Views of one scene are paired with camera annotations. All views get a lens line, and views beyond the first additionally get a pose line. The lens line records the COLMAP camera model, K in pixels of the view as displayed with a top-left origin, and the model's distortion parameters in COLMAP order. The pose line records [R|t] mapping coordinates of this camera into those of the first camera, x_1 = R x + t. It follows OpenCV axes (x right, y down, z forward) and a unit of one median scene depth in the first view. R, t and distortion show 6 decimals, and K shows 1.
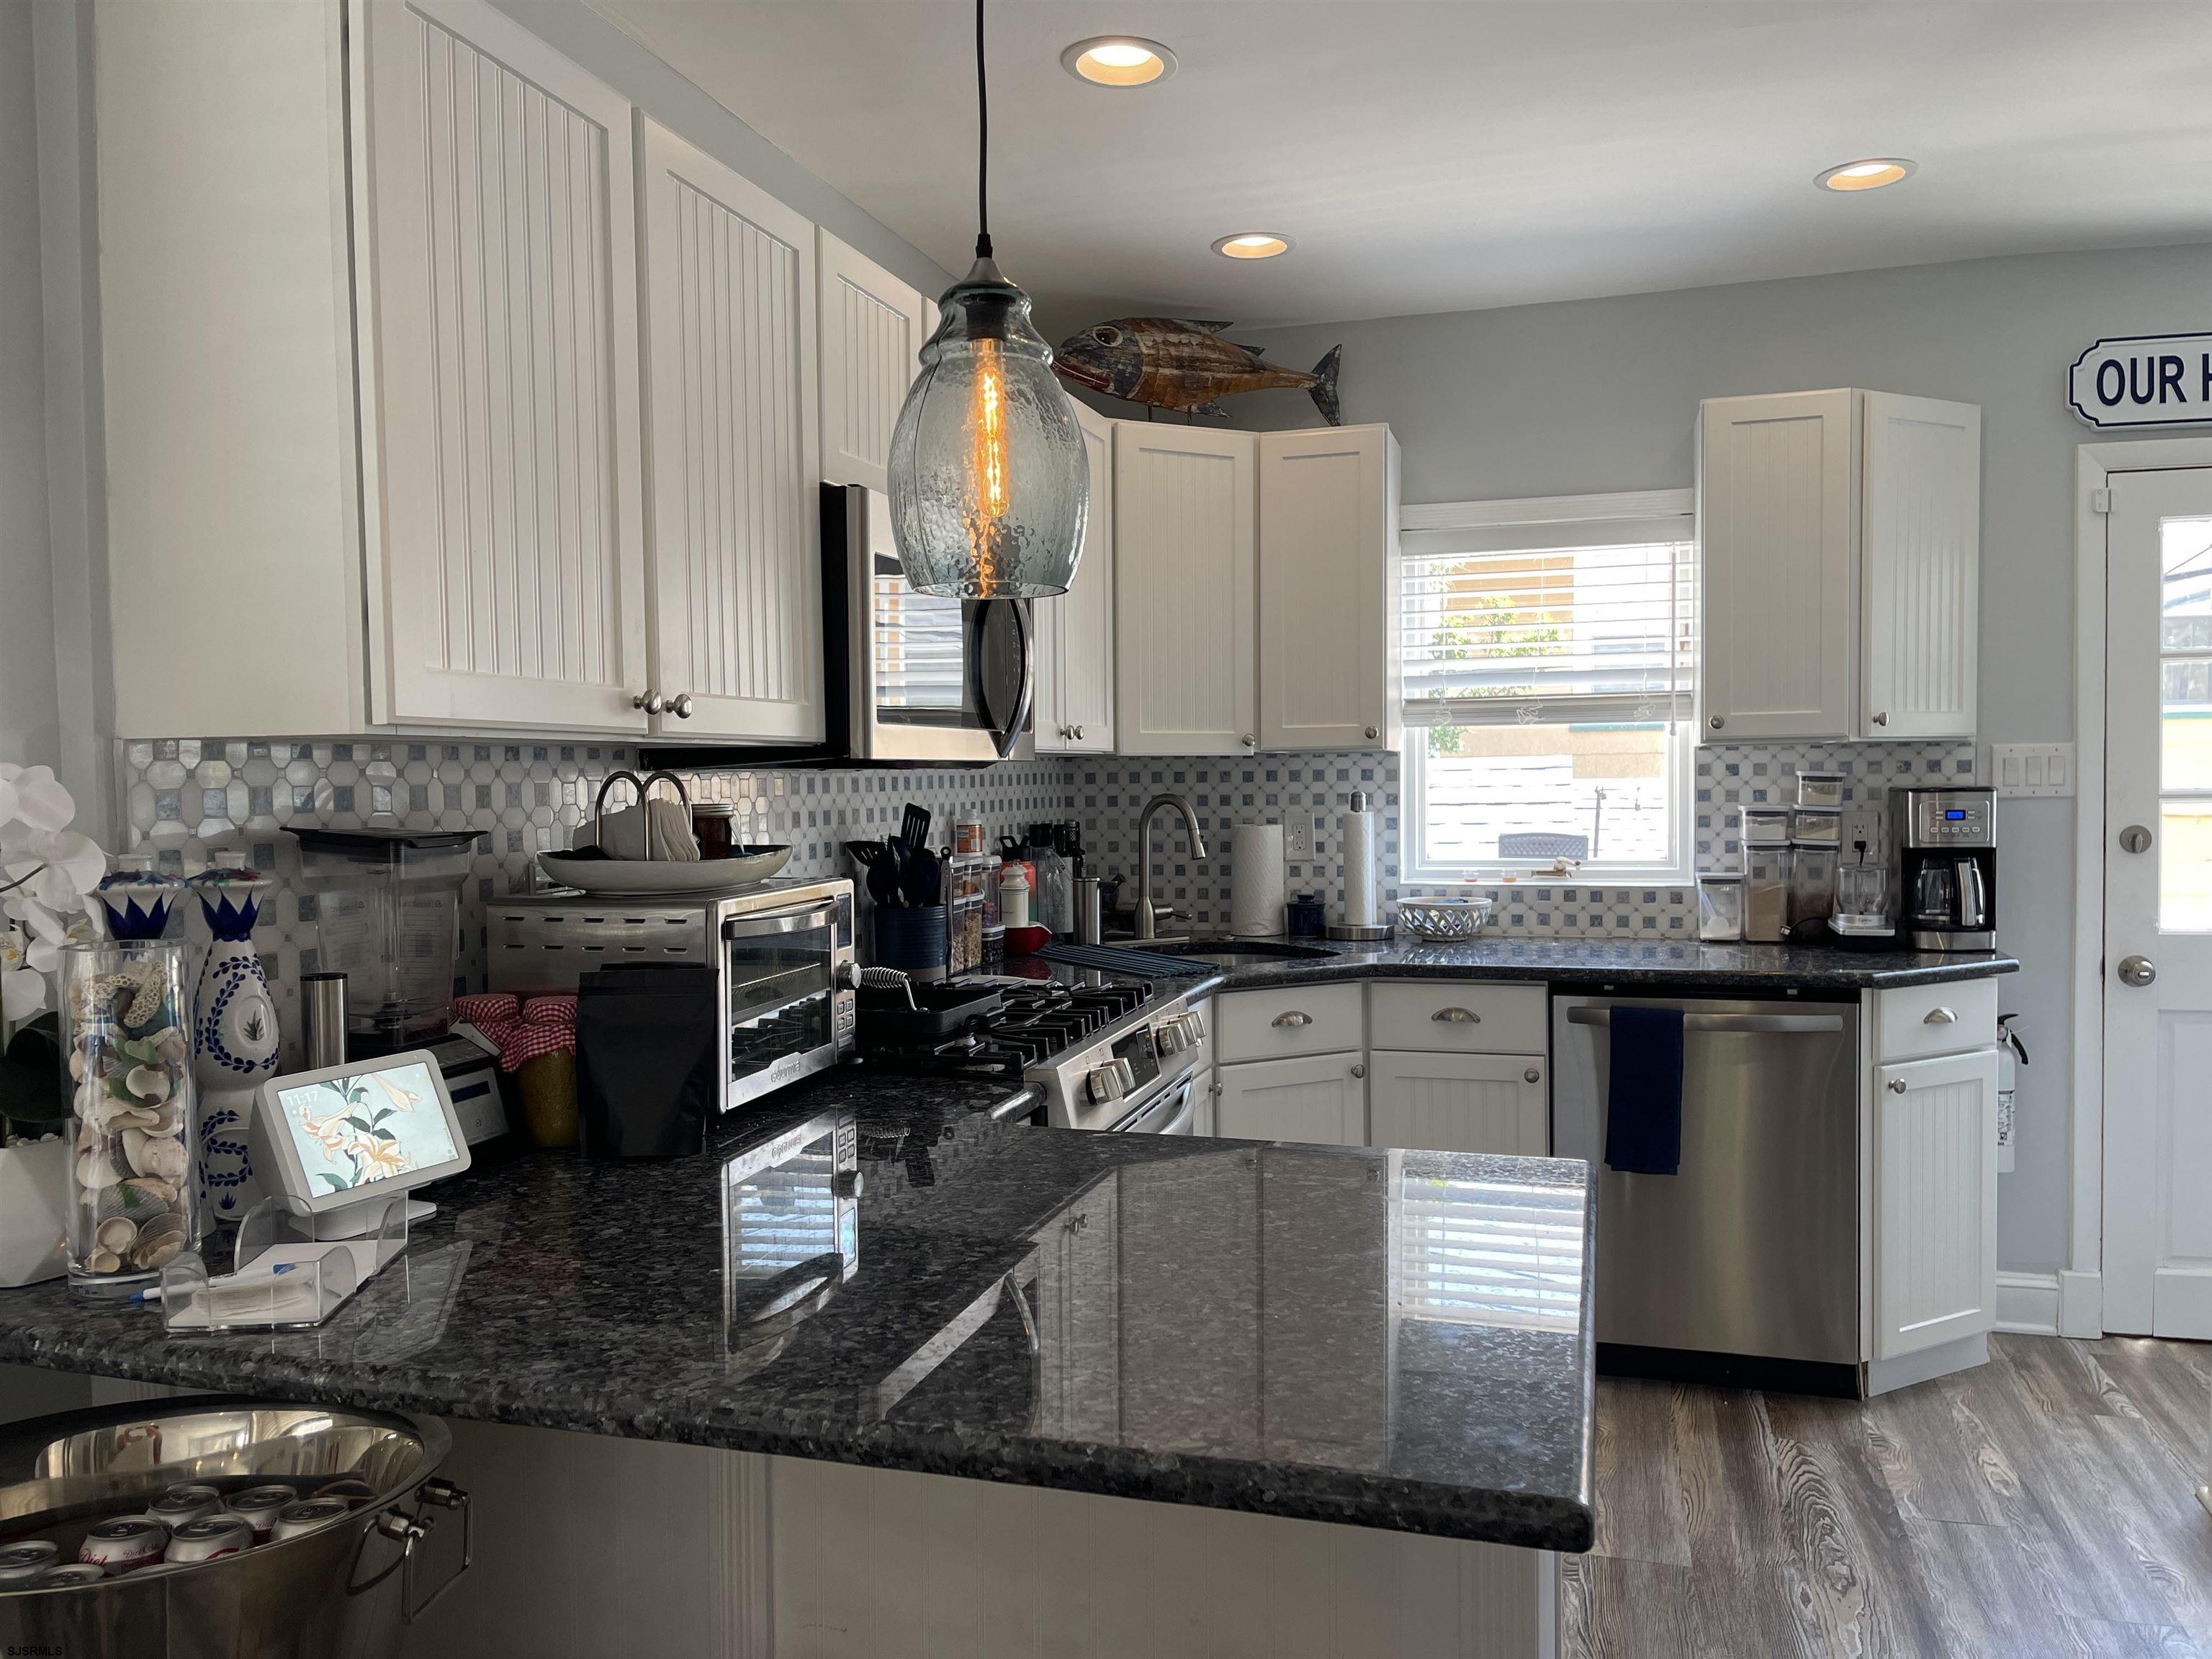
lens RADIAL K [[1724.1, 0, 1078.9], [0, 1724.1, 854.2], [0, 0, 1]] dist [0.068822, -0.109904]
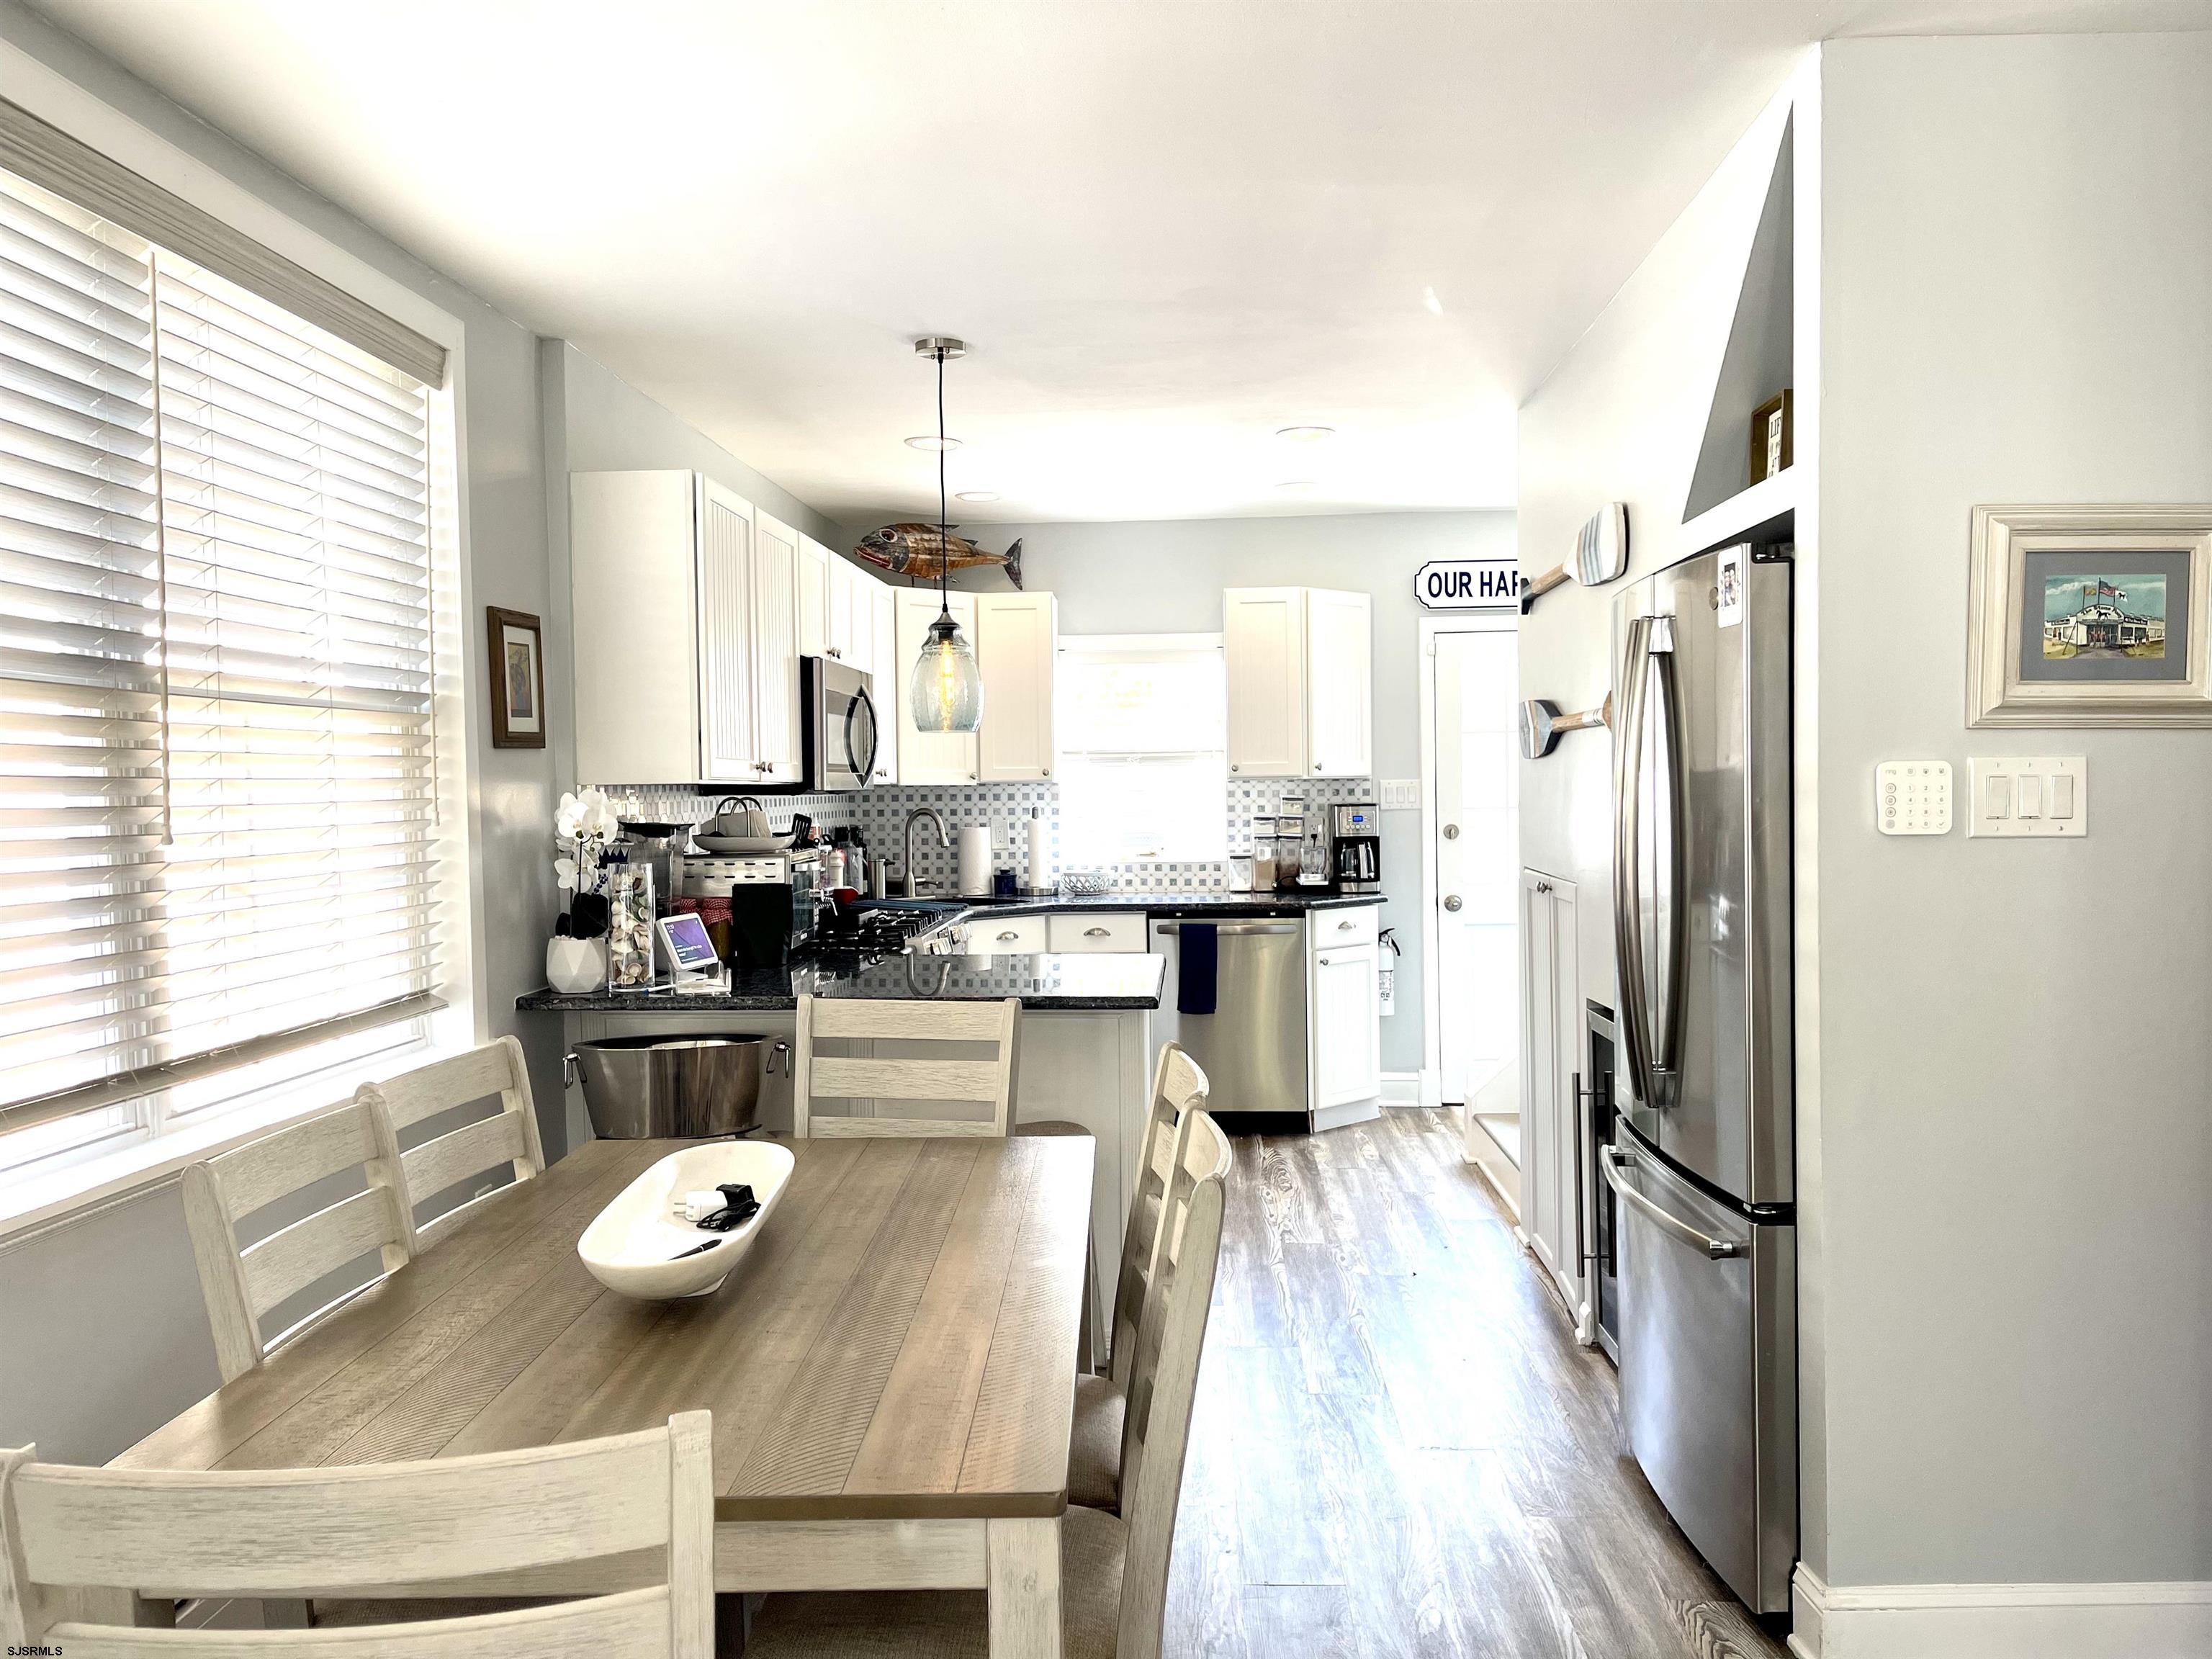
lens RADIAL K [[1673.1, 0, 1109.0], [0, 1673.1, 840.8], [0, 0, 1]] dist [0.061680, -0.073089]
pose [[0.970866, -0.007191, 0.239515, -0.165909], [0.011422, 0.999802, -0.016281, 0.025029], [-0.239350, 0.018542, 0.970756, -0.616527]]
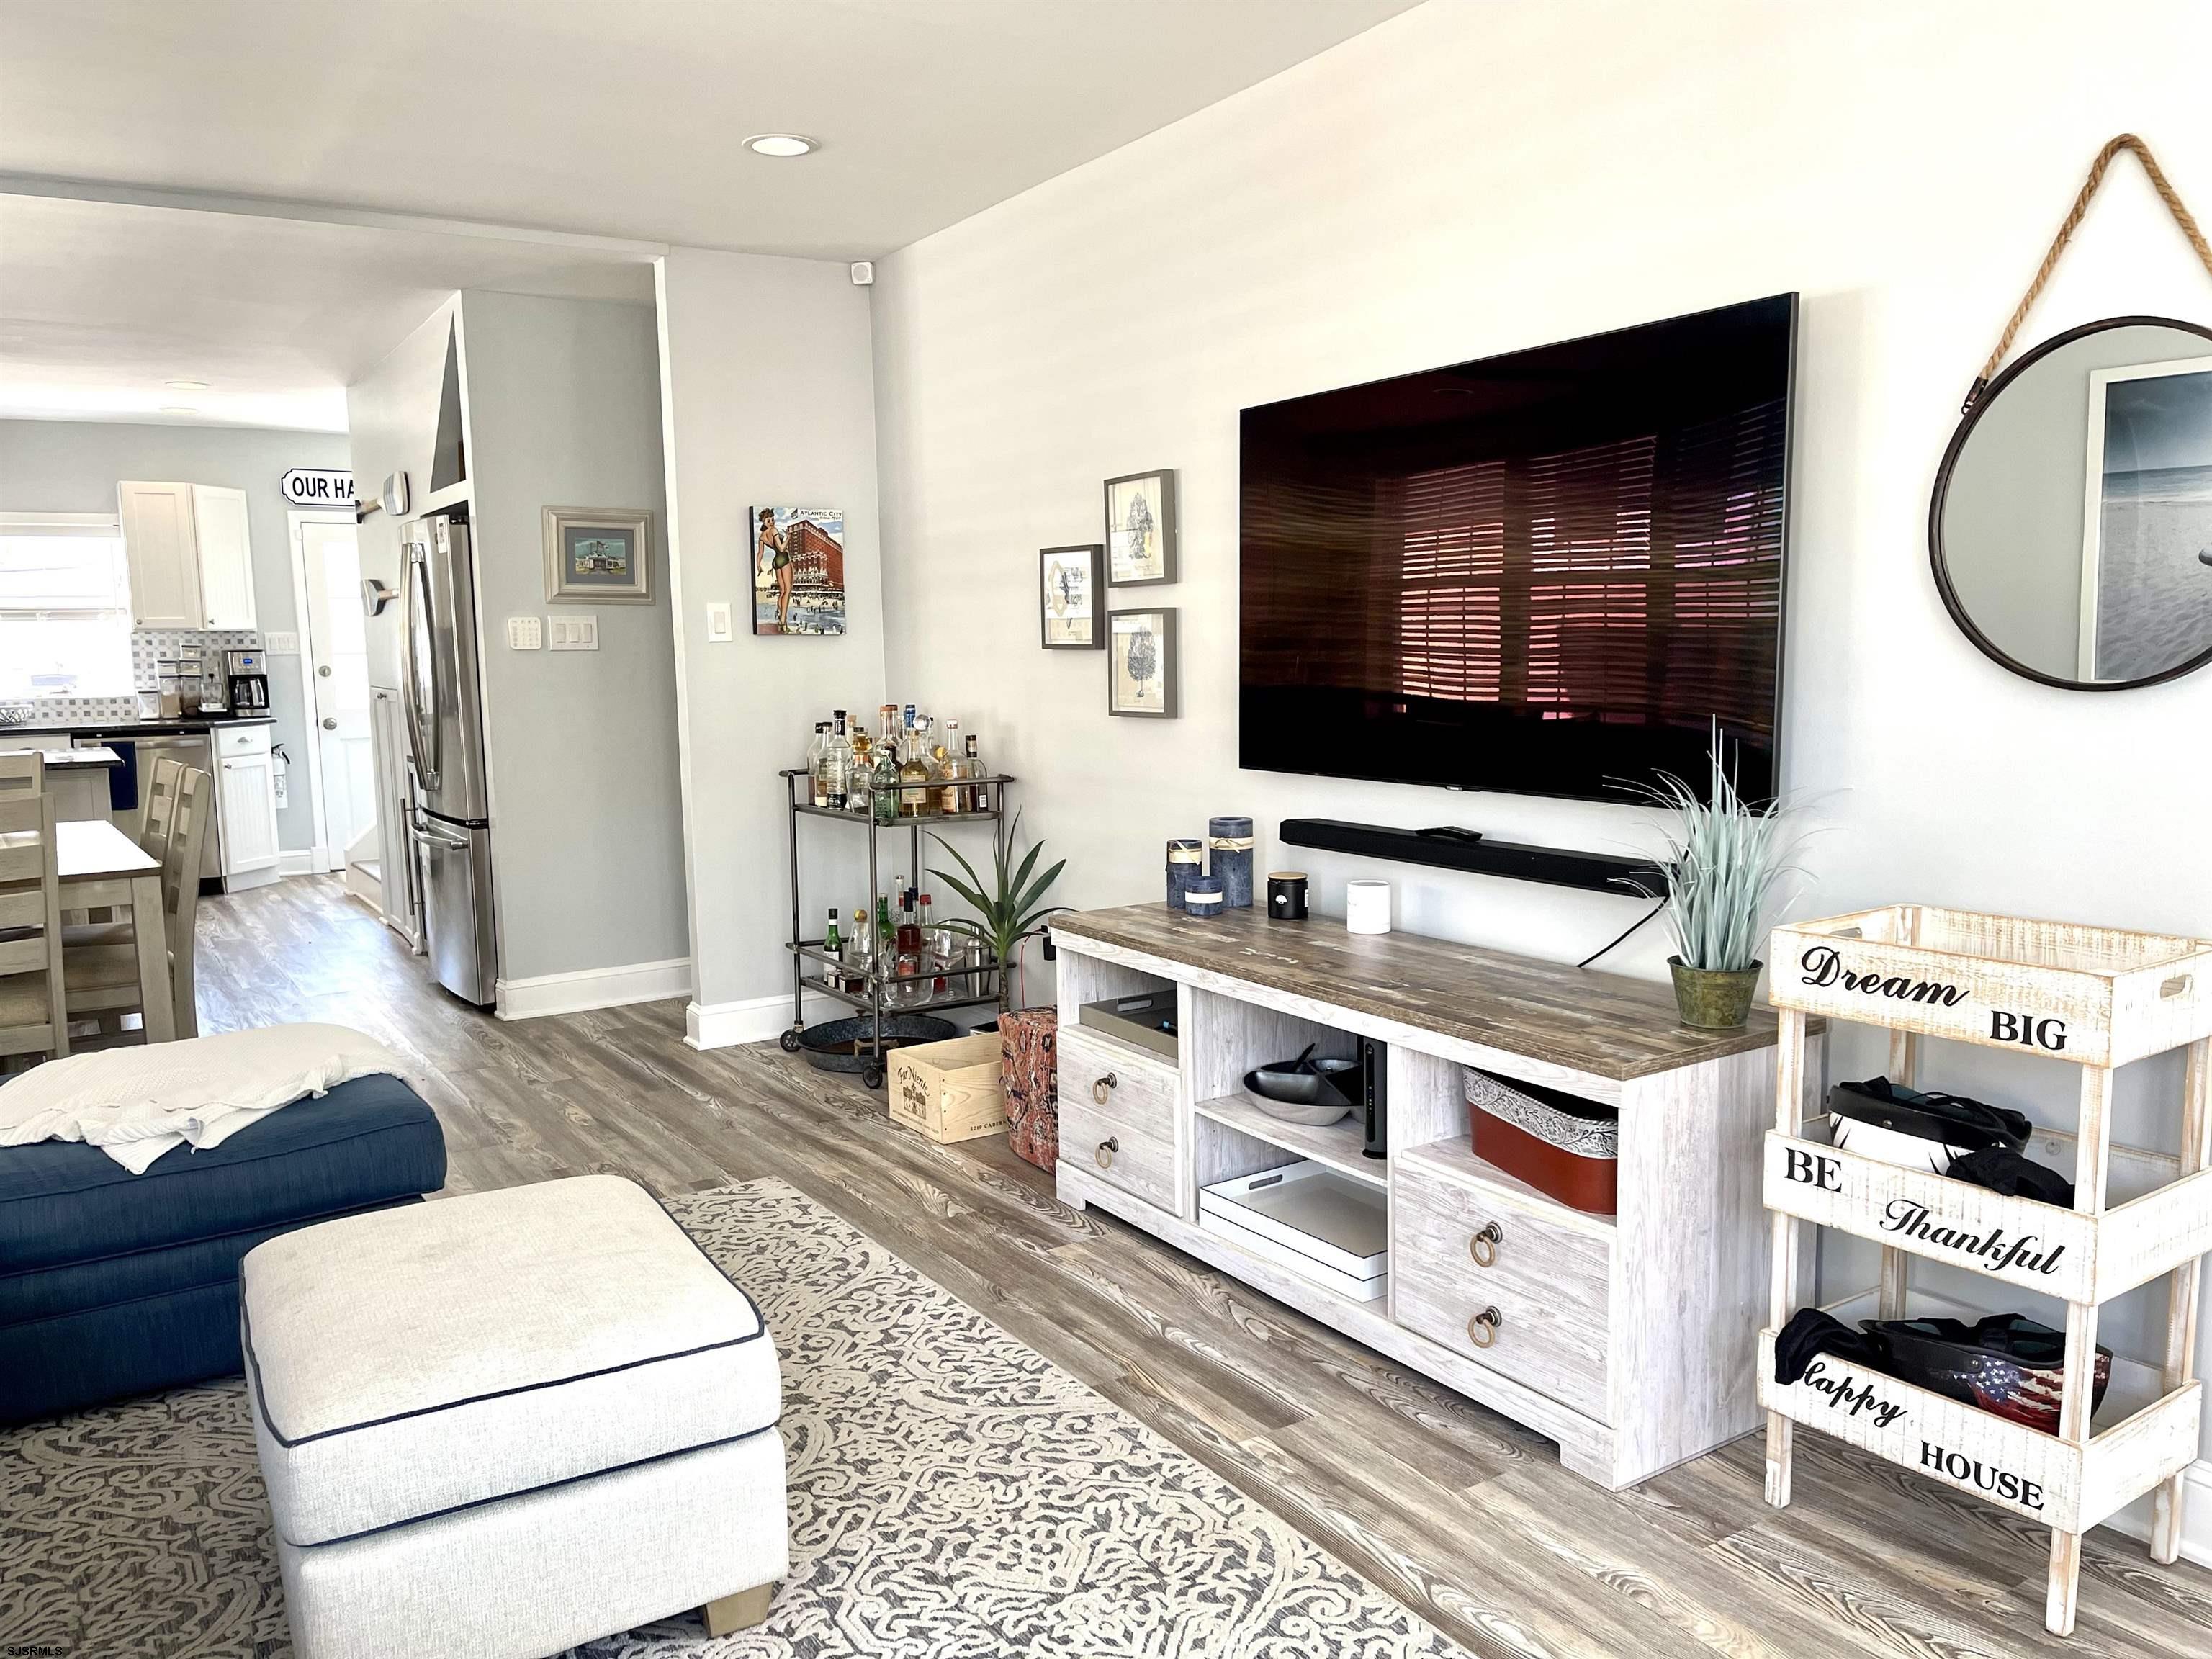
lens RADIAL K [[1673.1, 0, 1109.0], [0, 1673.1, 840.8], [0, 0, 1]] dist [0.061680, -0.073089]
pose [[0.649297, -0.088496, 0.755369, -0.502731], [0.042173, 0.995868, 0.080421, 0.083976], [-0.759365, -0.020361, 0.650347, -1.394312]]
